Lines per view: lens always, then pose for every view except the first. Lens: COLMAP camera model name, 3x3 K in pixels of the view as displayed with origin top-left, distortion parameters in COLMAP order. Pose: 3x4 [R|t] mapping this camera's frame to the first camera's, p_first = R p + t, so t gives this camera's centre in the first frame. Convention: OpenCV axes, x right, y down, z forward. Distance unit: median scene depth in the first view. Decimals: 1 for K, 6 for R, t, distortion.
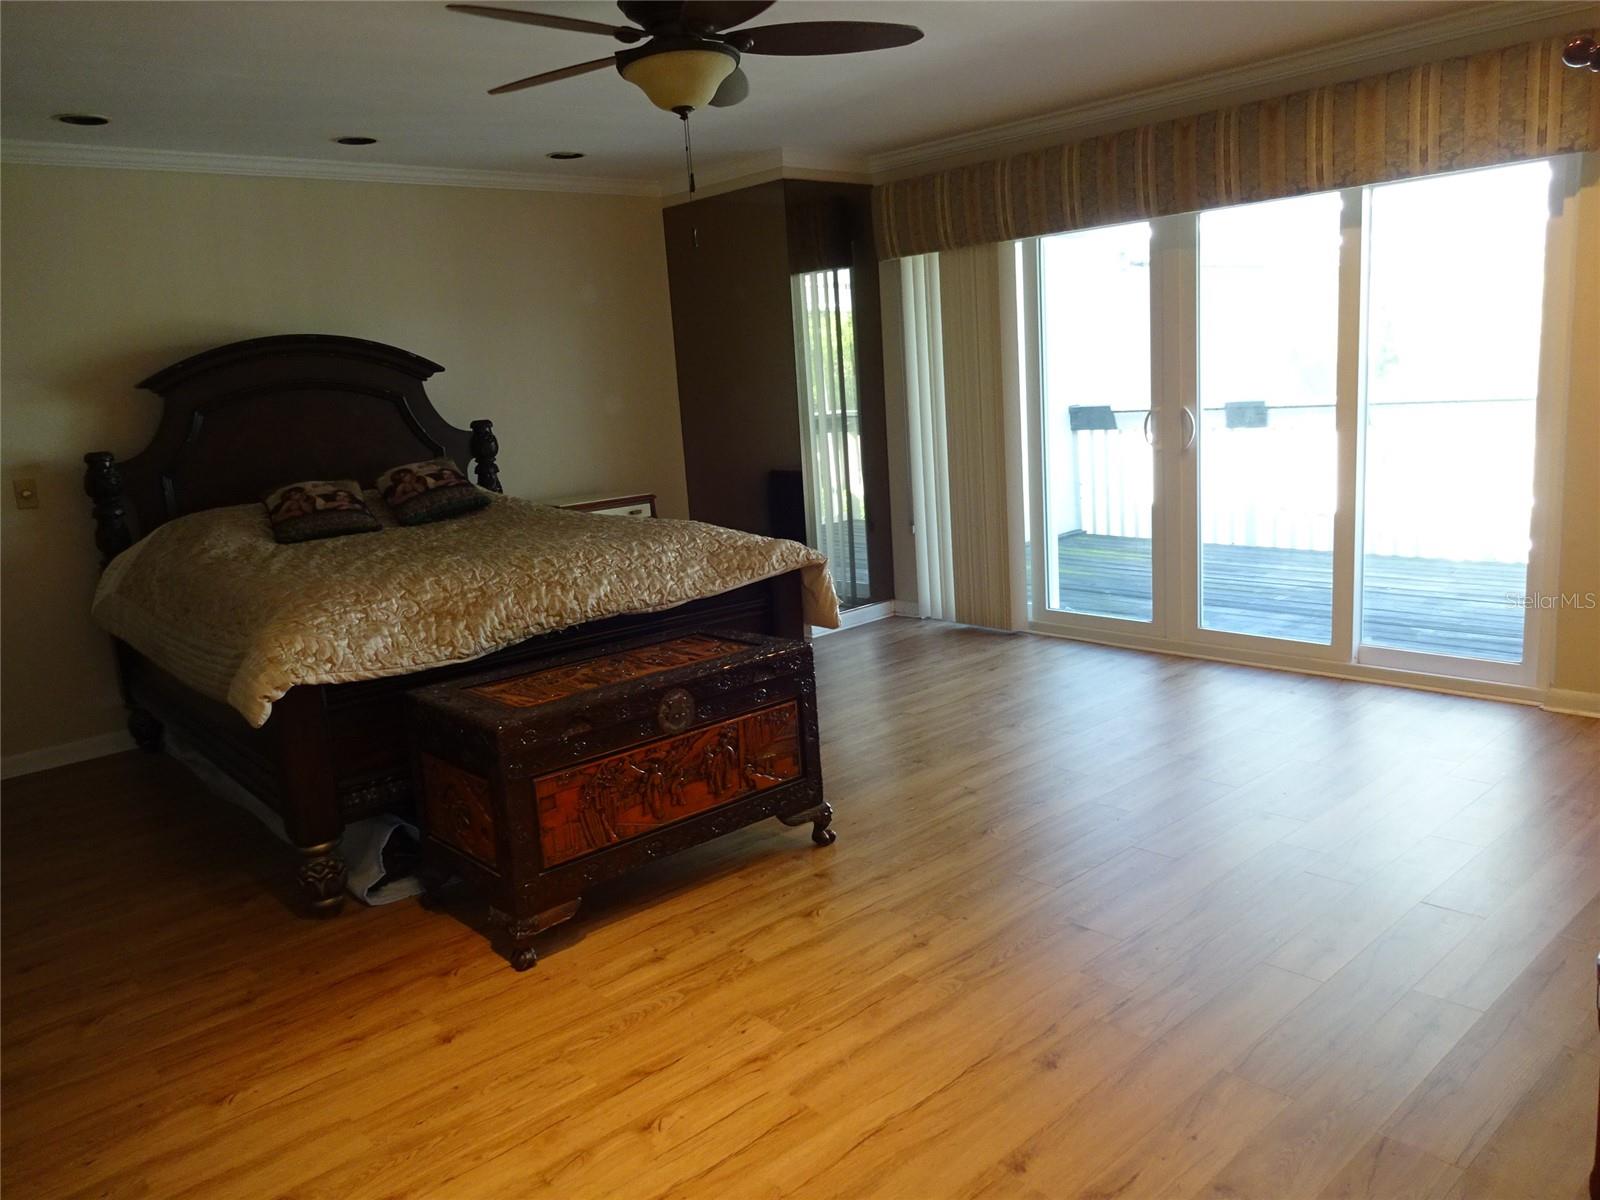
lens RADIAL K [[1169.0, 0, 792.3], [0, 1169.0, 604.6], [0, 0, 1]] dist [0.009039, 0.011051]
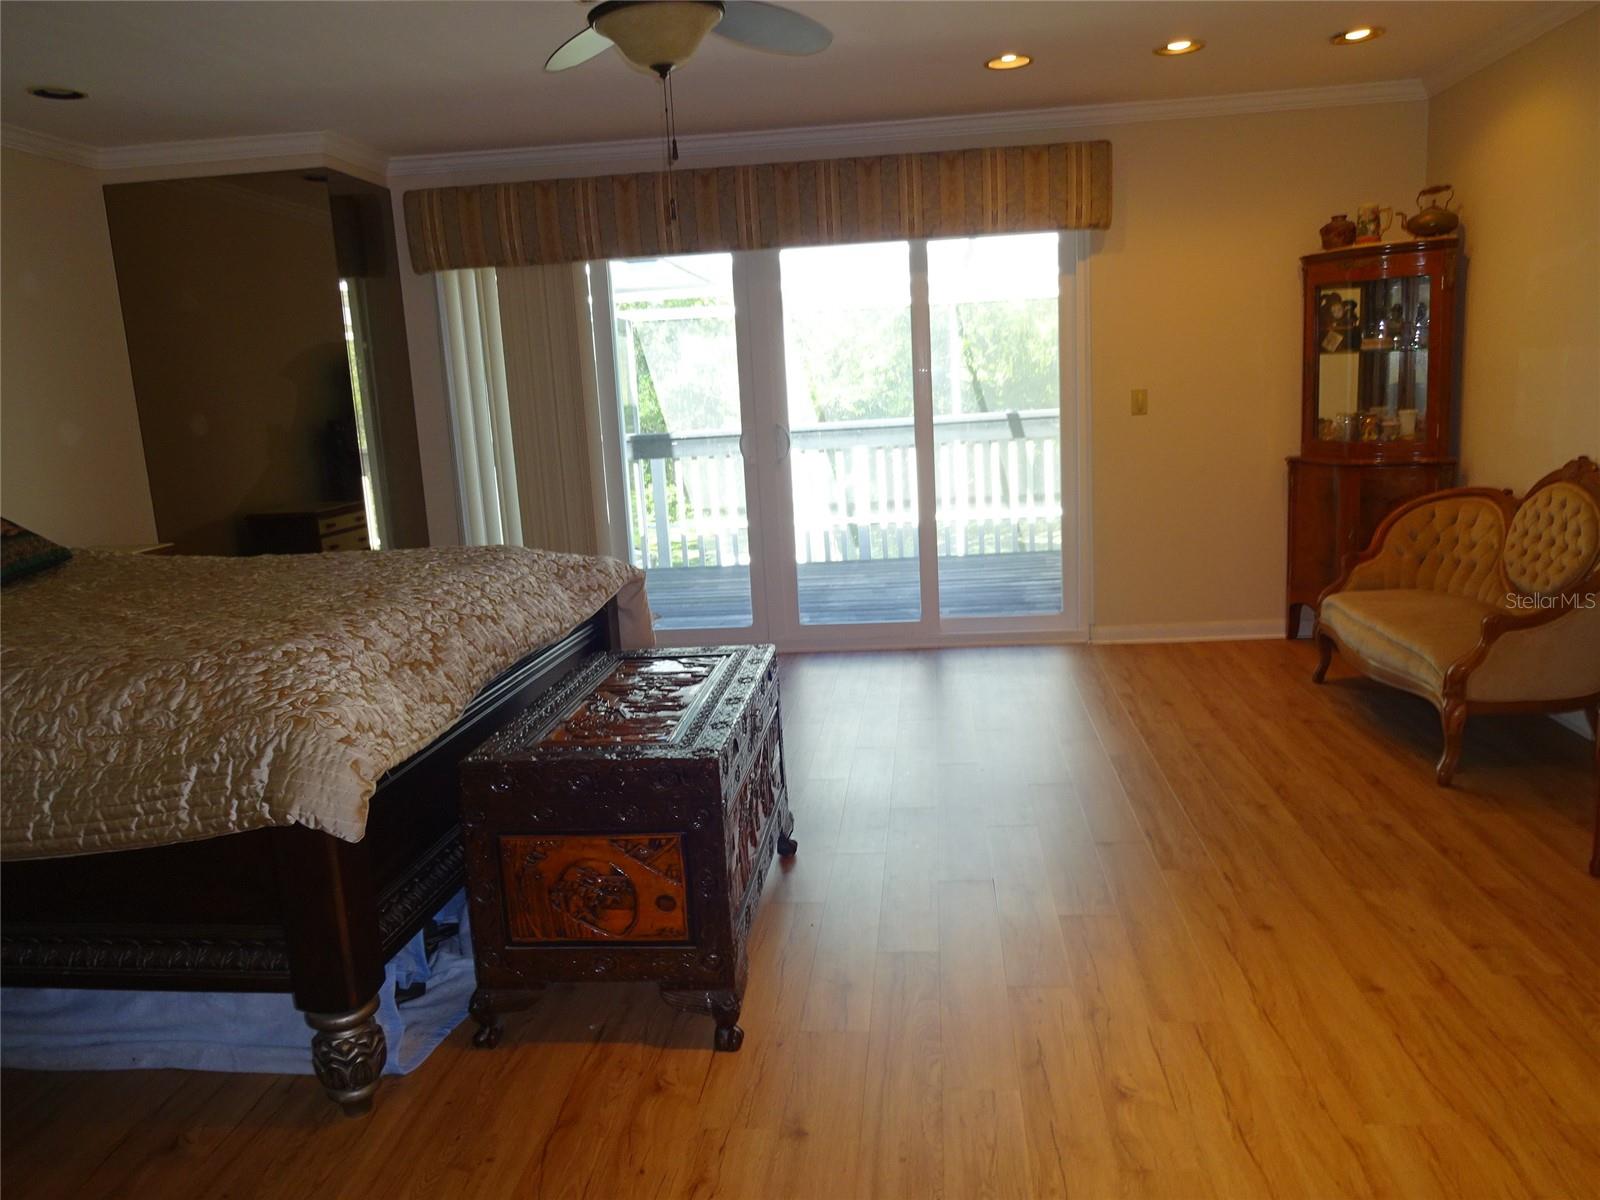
lens RADIAL K [[1169.0, 0, 794.5], [0, 1169.0, 595.8], [0, 0, 1]] dist [0.009039, 0.011051]
pose [[0.741985, -0.094836, 0.663675, -0.445210], [0.139762, 0.990075, -0.014777, 0.010788], [-0.655686, 0.103721, 0.747875, 0.206333]]
